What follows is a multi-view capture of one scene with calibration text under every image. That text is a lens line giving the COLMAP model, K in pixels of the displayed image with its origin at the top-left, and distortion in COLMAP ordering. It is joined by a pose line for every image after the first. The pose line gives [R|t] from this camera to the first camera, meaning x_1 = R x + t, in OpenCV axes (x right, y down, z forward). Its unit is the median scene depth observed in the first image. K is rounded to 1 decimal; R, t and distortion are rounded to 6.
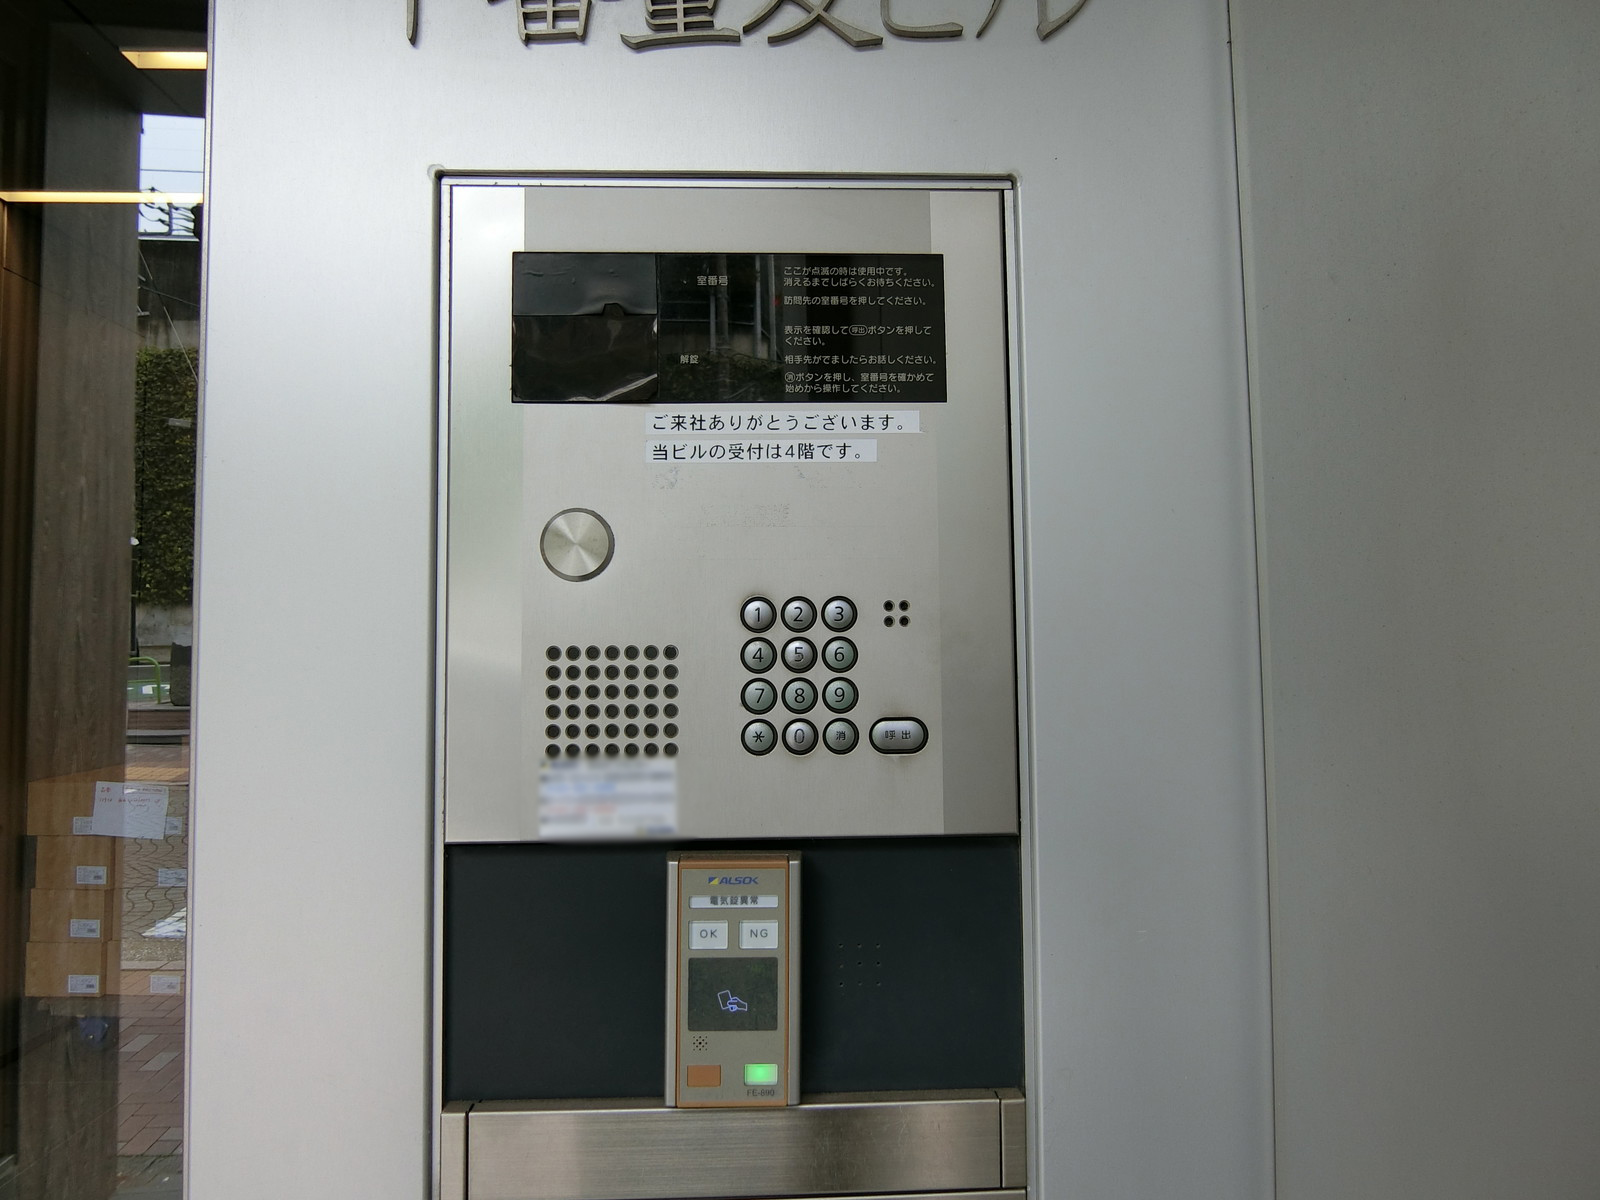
lens RADIAL K [[905.4, 0, 804.5], [0, 905.4, 606.4], [0, 0, 1]] dist [0.009091, 0.001279]
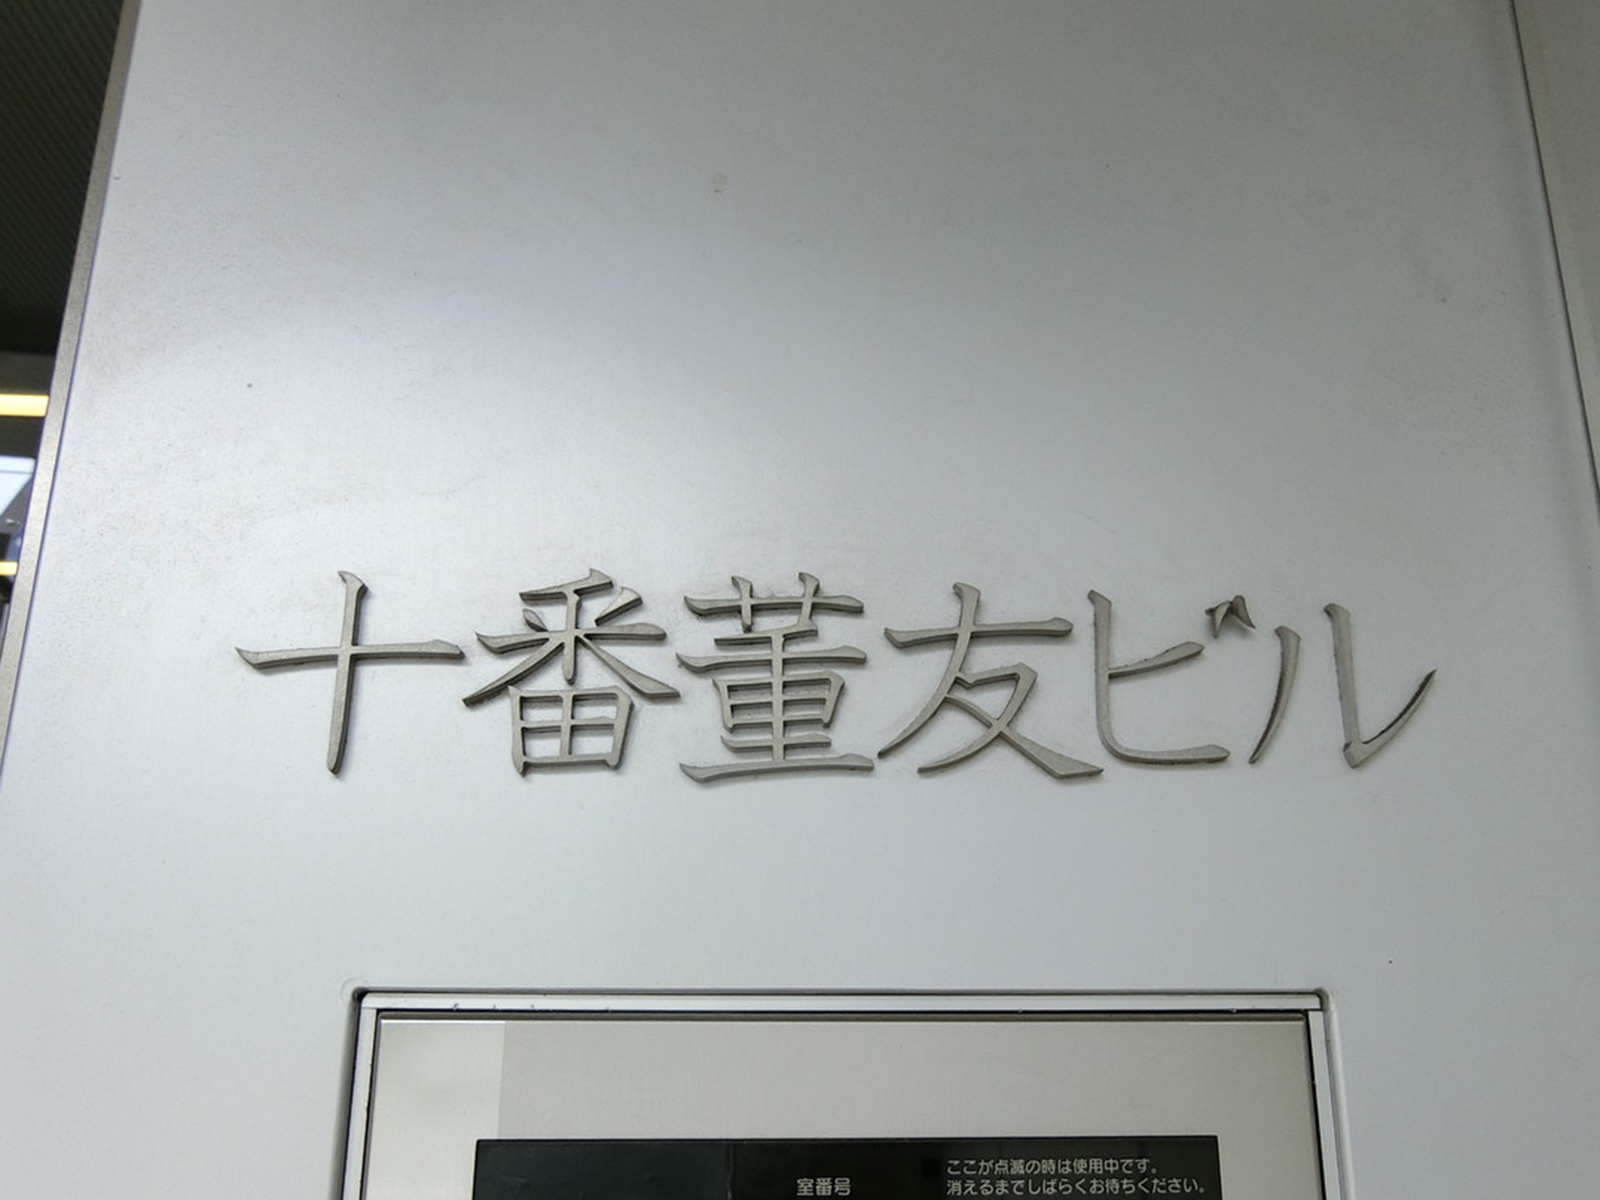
lens RADIAL K [[905.4, 0, 797.4], [0, 905.4, 592.4], [0, 0, 1]] dist [0.009091, 0.001279]
pose [[0.999672, 0.014909, 0.020800, -0.135850], [-0.011550, 0.988134, -0.153159, -0.643995], [-0.022836, 0.152868, 0.987983, 0.374062]]
